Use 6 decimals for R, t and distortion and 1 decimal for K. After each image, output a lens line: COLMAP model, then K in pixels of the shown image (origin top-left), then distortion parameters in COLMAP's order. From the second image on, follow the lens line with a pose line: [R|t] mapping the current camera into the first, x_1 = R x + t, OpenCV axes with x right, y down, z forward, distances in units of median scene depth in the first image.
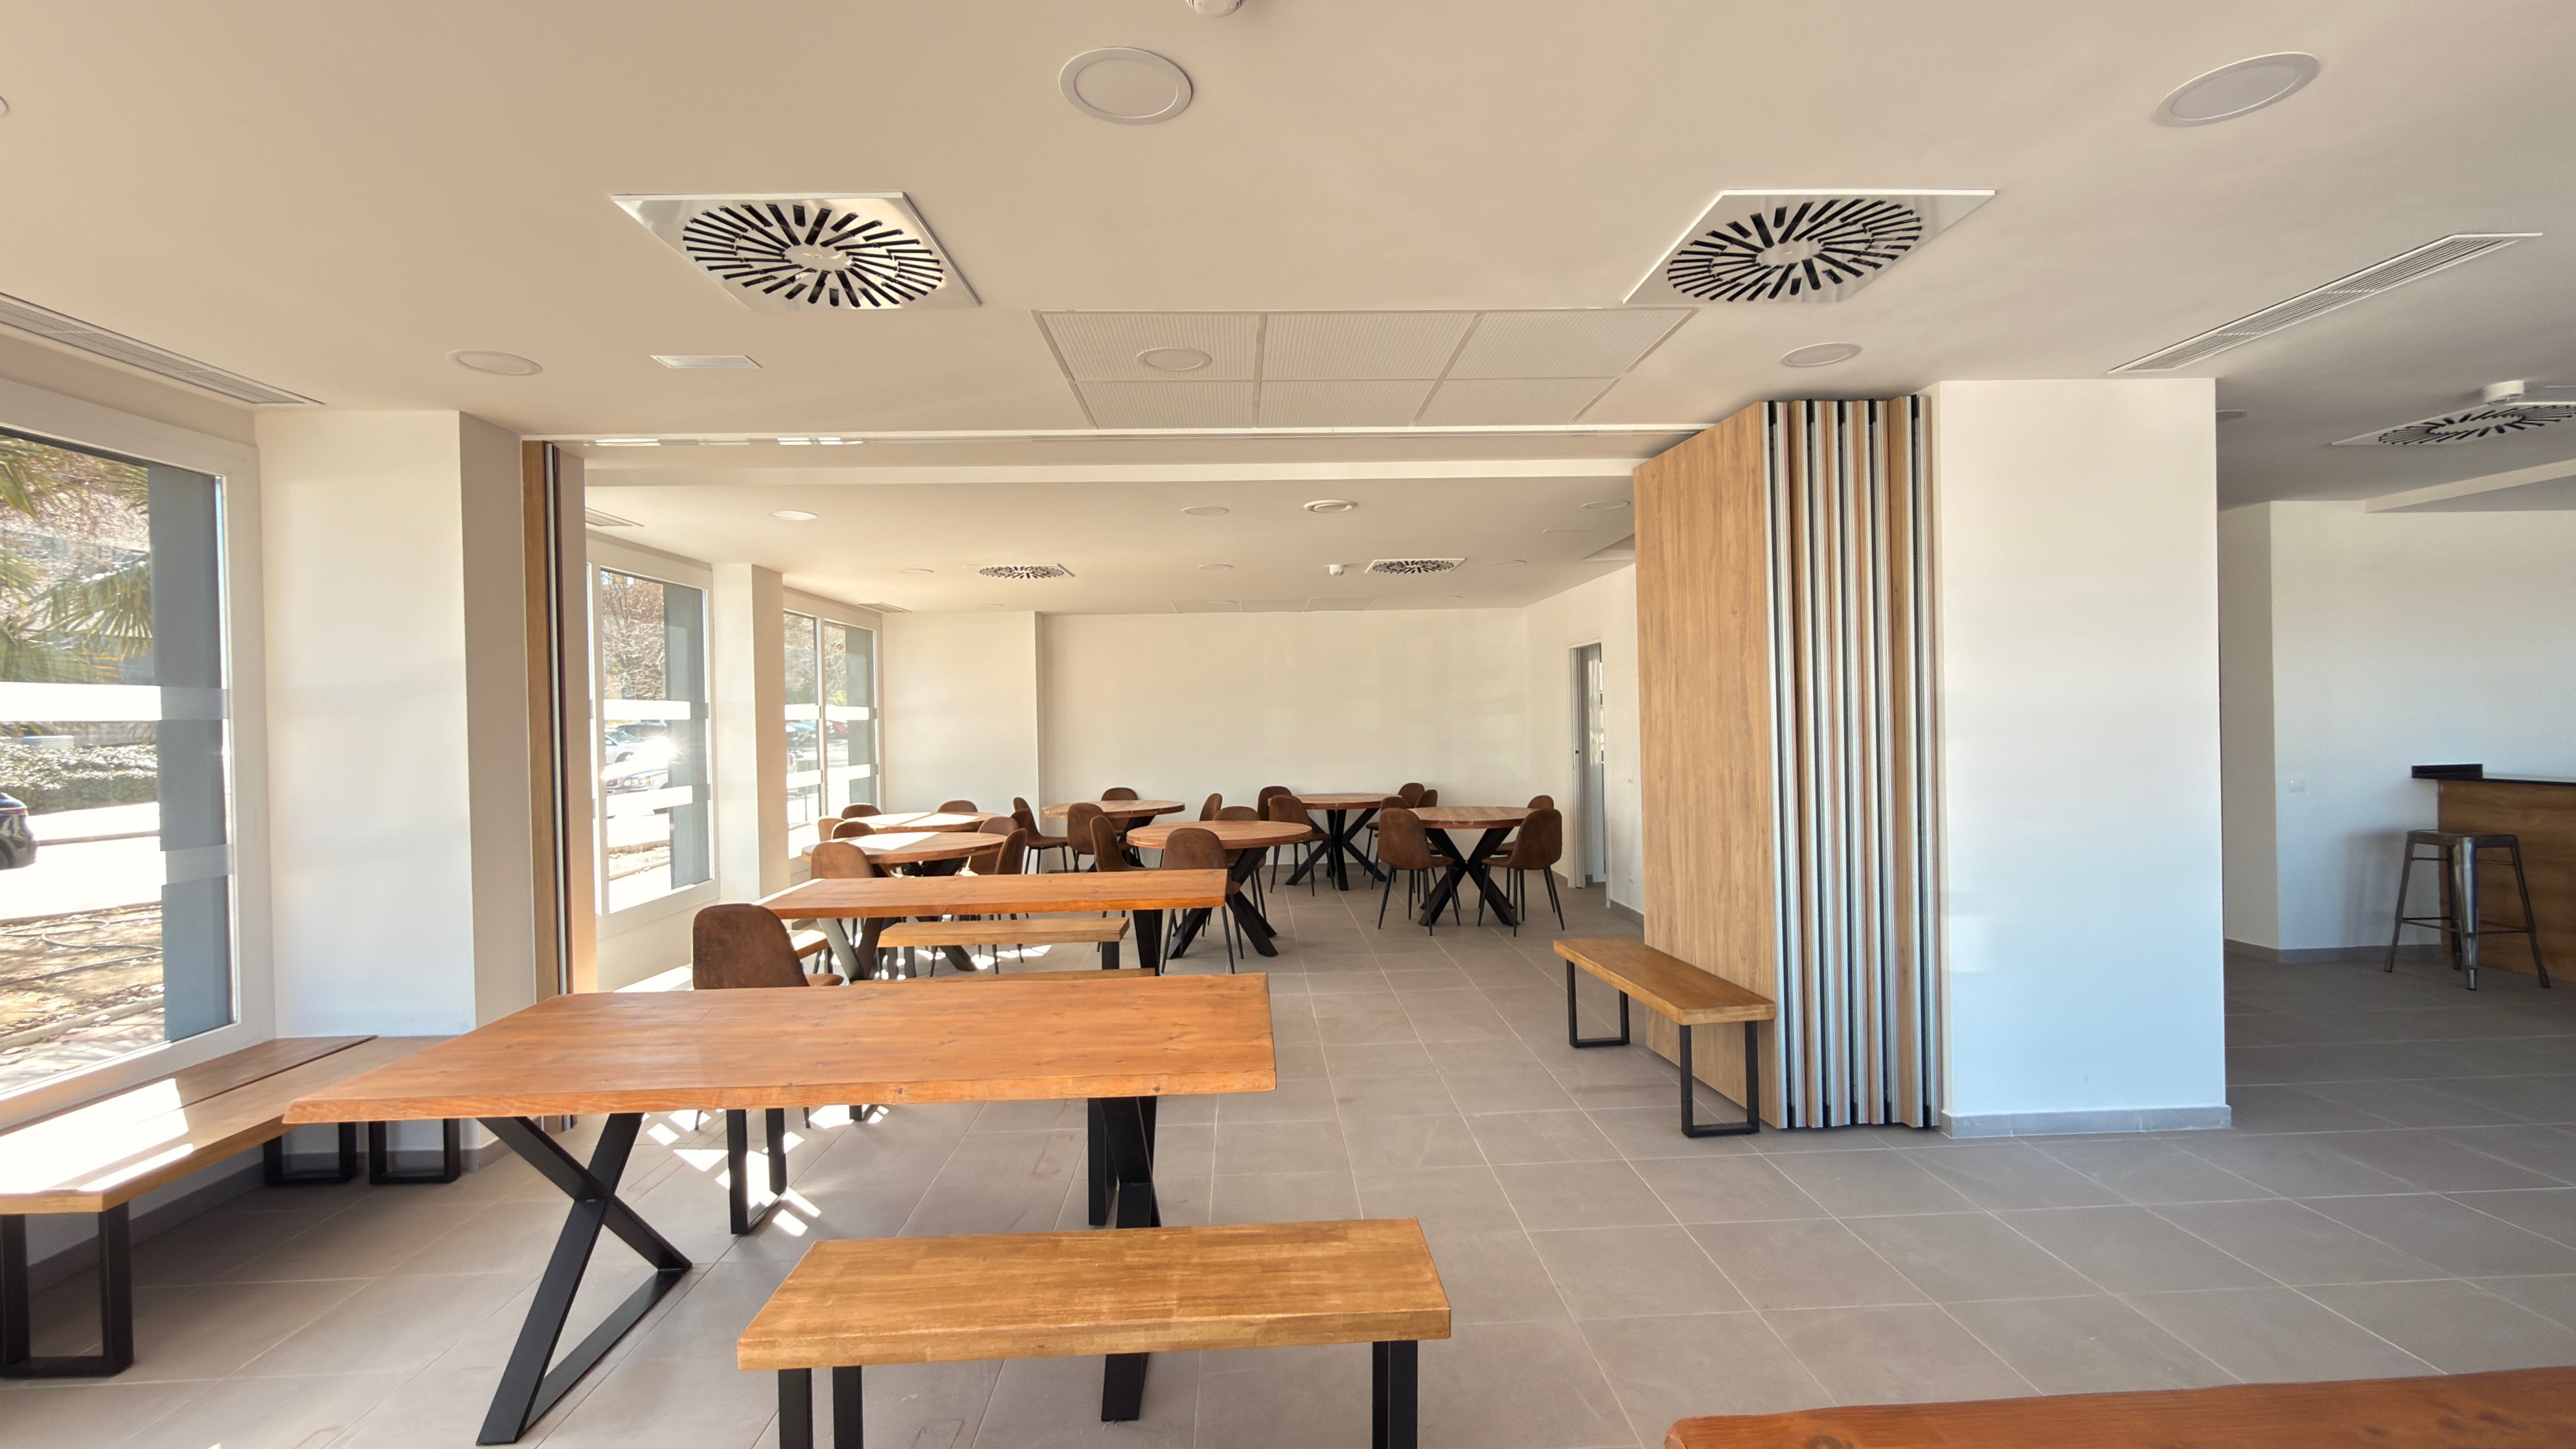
lens RADIAL K [[1046.8, 0, 1288.0], [0, 1046.8, 724.5], [0, 0, 1]] dist [-0.003437, -0.000805]
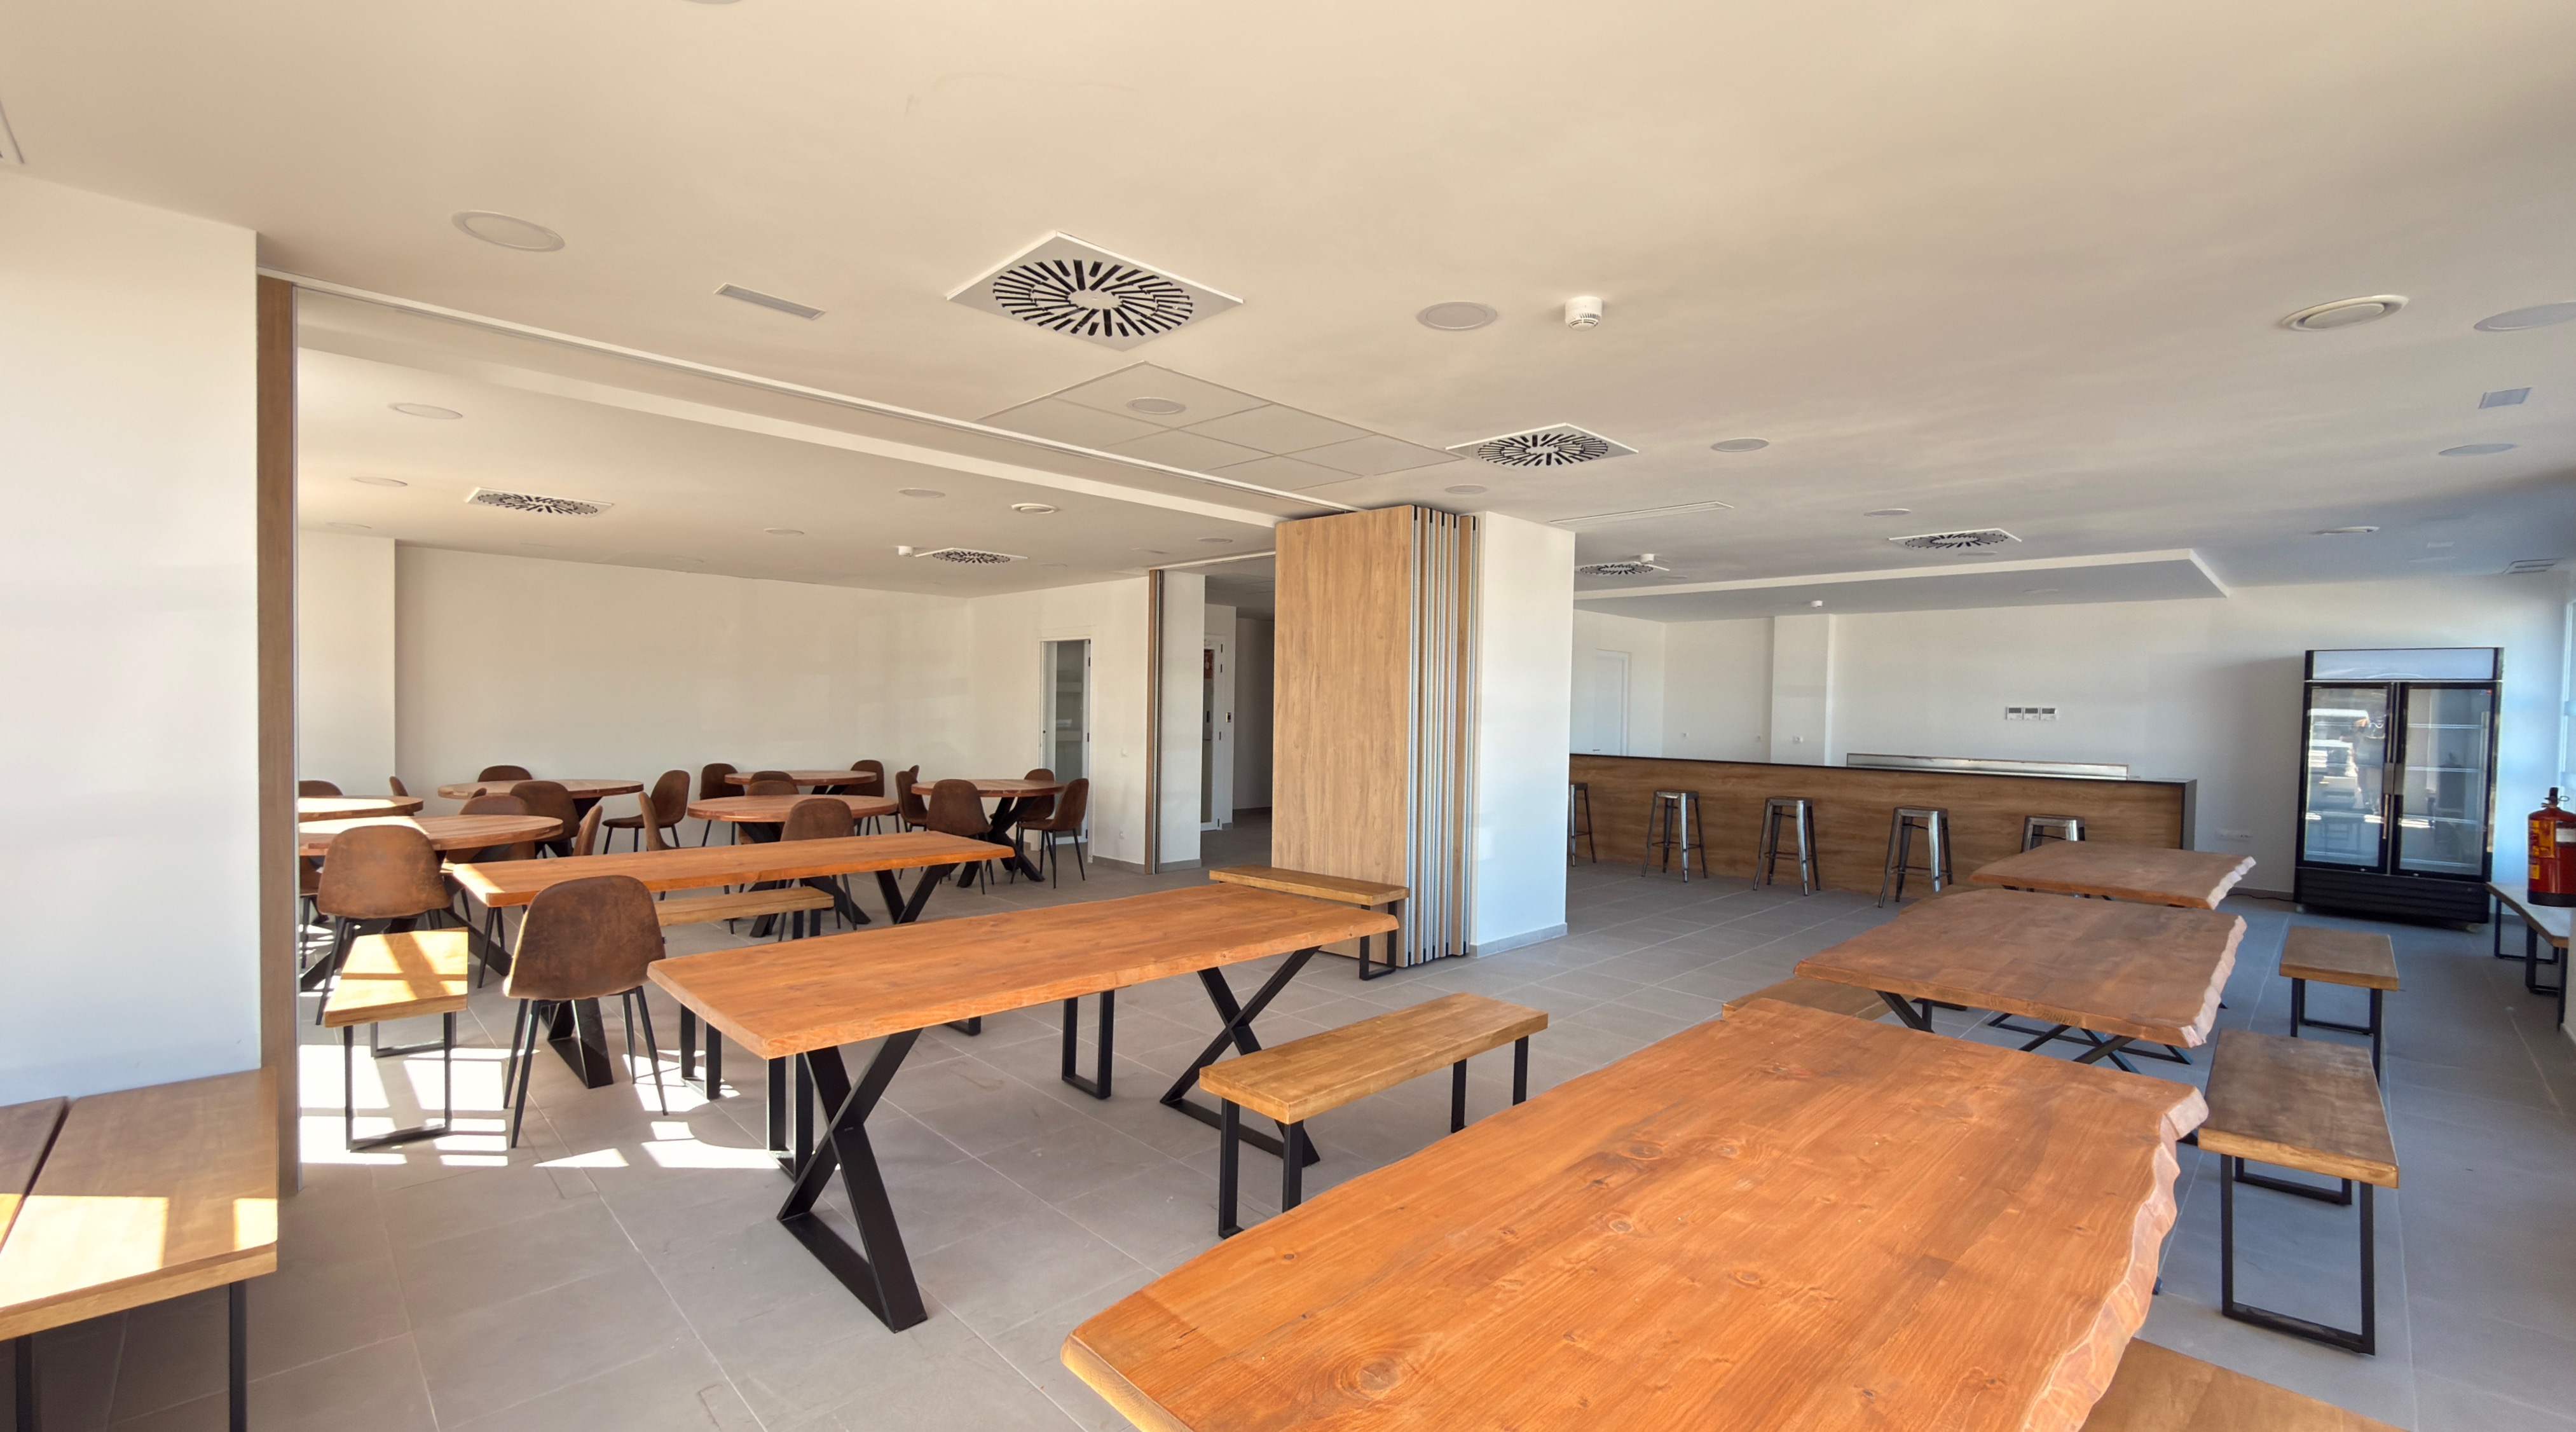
lens RADIAL K [[1039.2, 0, 1288.0], [0, 1039.2, 716.0], [0, 0, 1]] dist [0.003002, 0.000021]
pose [[0.750204, 0.022900, 0.660810, -0.633146], [-0.029311, 0.999569, -0.001364, 0.012777], [-0.660557, -0.018346, 0.750552, -0.048751]]
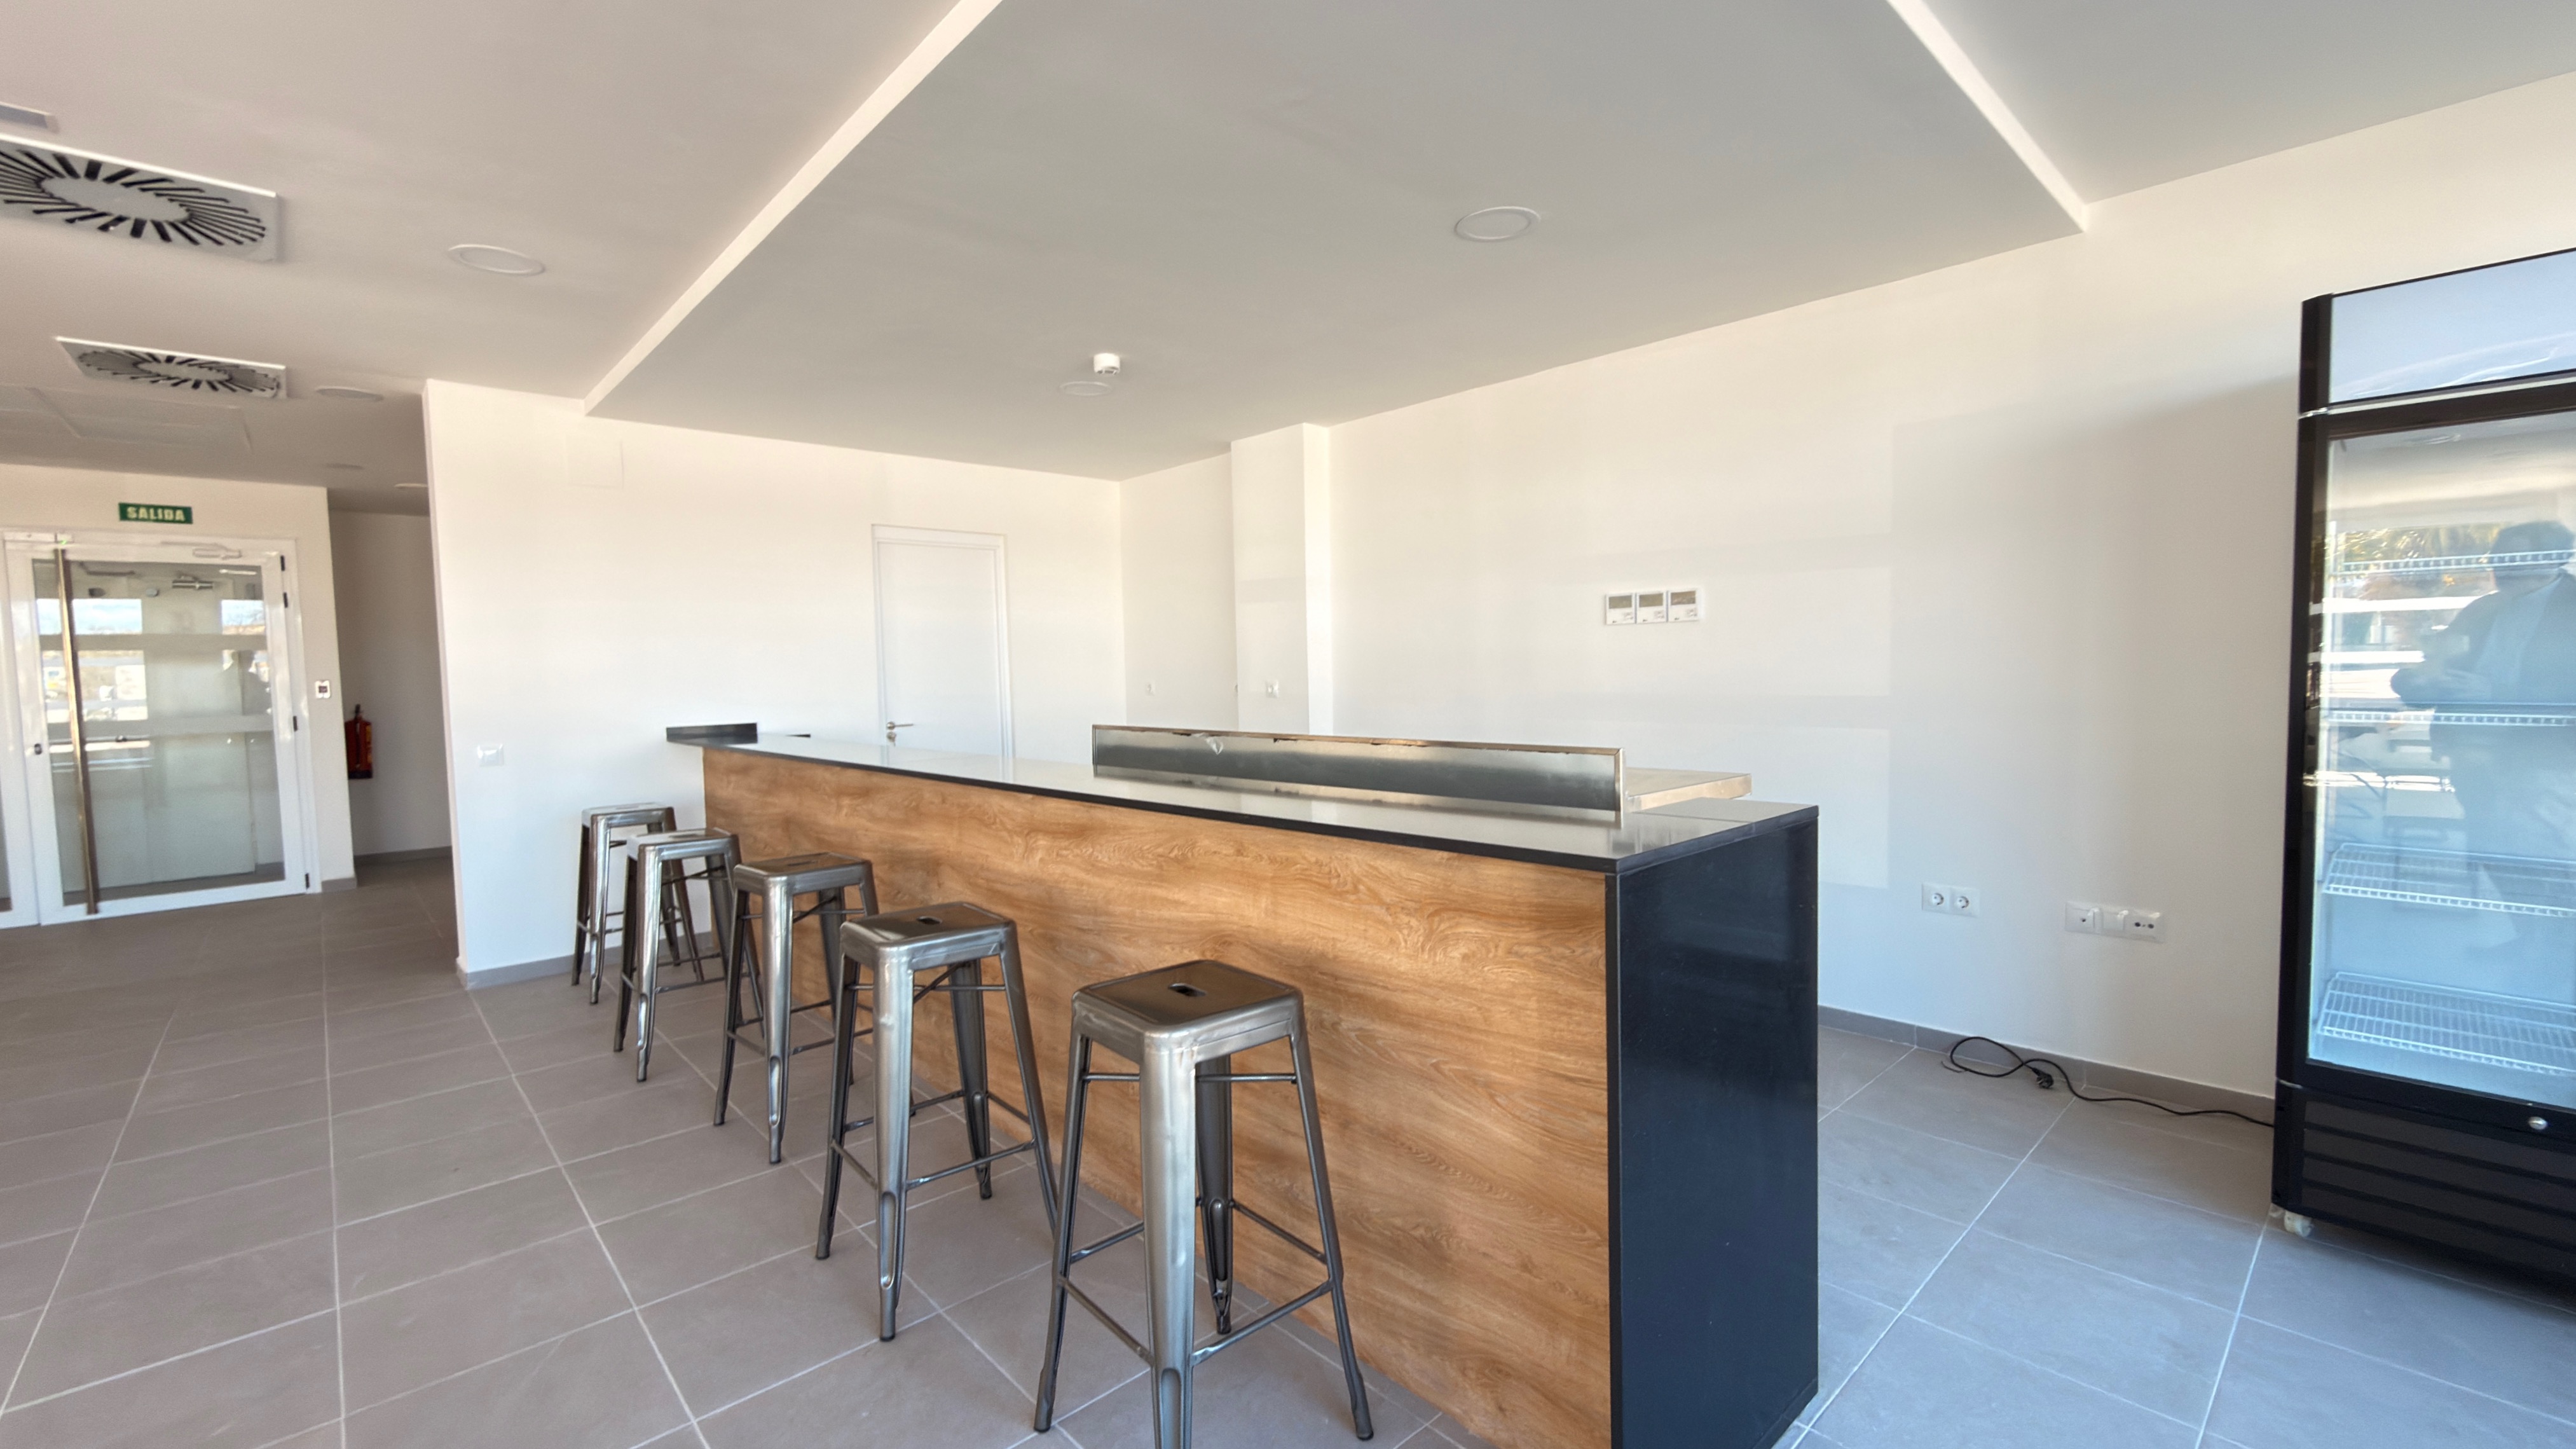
lens RADIAL K [[1046.8, 0, 1288.0], [0, 1046.8, 724.5], [0, 0, 1]] dist [-0.003437, -0.000805]
pose [[0.750979, -0.030923, 0.659602, 0.306893], [0.014093, 0.999426, 0.030809, 0.021166], [-0.660176, -0.013841, 0.750983, 0.021548]]
